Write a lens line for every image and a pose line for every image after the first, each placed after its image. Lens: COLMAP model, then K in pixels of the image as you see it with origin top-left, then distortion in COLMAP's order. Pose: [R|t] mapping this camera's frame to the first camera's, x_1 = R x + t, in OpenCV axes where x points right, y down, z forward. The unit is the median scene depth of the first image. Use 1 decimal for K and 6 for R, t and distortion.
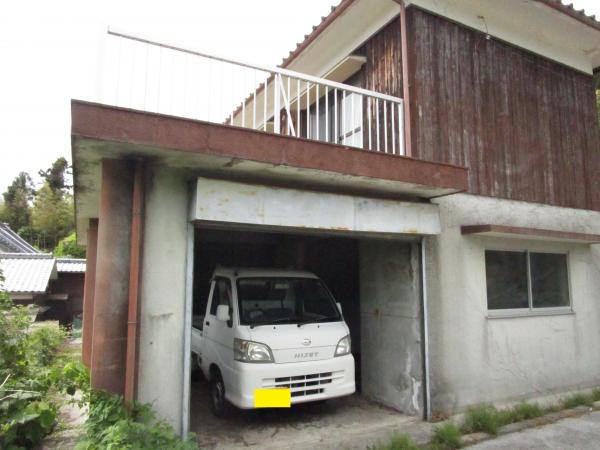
lens RADIAL K [[426.3, 0, 300.1], [0, 426.3, 227.2], [0, 0, 1]] dist [-0.019241, -0.007488]
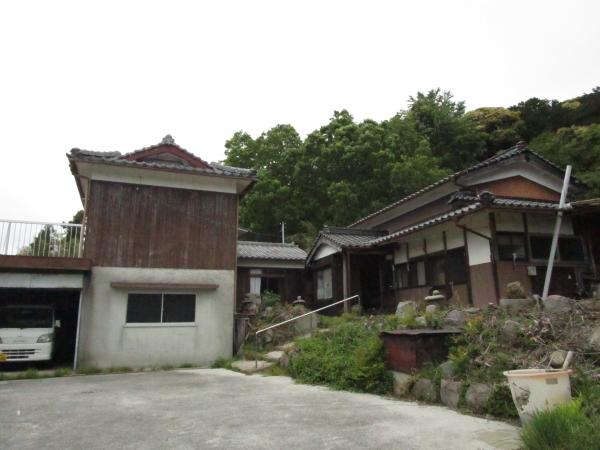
lens RADIAL K [[426.3, 0, 300.0], [0, 426.3, 224.7], [0, 0, 1]] dist [-0.019241, -0.007488]
pose [[0.996366, -0.034683, -0.077788, 1.319976], [0.027256, 0.995144, -0.094585, -0.055952], [0.080691, 0.092121, 0.992473, -0.926972]]
